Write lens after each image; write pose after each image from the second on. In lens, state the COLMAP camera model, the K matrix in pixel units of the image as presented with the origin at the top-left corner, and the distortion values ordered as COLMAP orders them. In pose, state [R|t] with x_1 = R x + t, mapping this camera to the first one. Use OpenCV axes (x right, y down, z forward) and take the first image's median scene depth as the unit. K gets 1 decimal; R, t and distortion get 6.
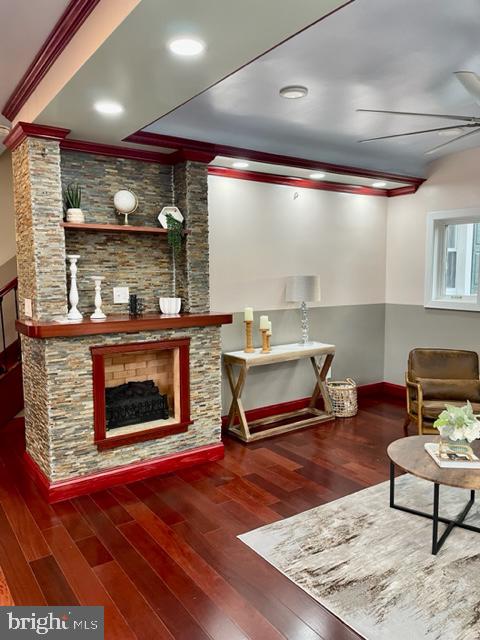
lens RADIAL K [[488.6, 0, 237.9], [0, 488.6, 320.5], [0, 0, 1]] dist [0.093114, -0.116648]
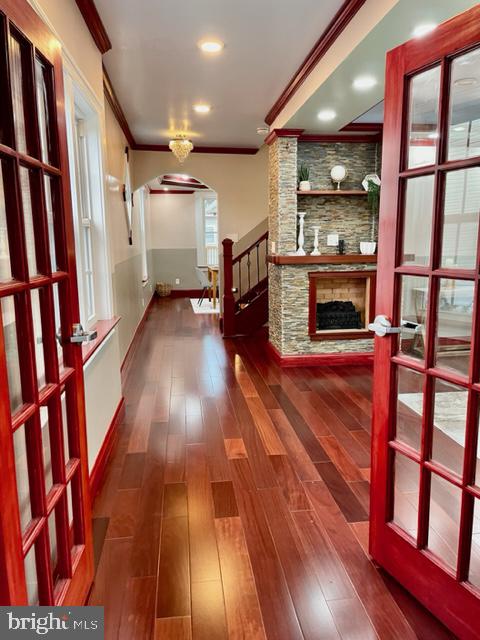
lens RADIAL K [[484.3, 0, 240.0], [0, 484.3, 320.0], [0, 0, 1]] dist [0.060829, -0.001665]
pose [[0.889070, 0.070056, -0.452380, 0.192945], [-0.038694, 0.996185, 0.078224, 0.085621], [0.456134, -0.052043, 0.888388, -0.424914]]
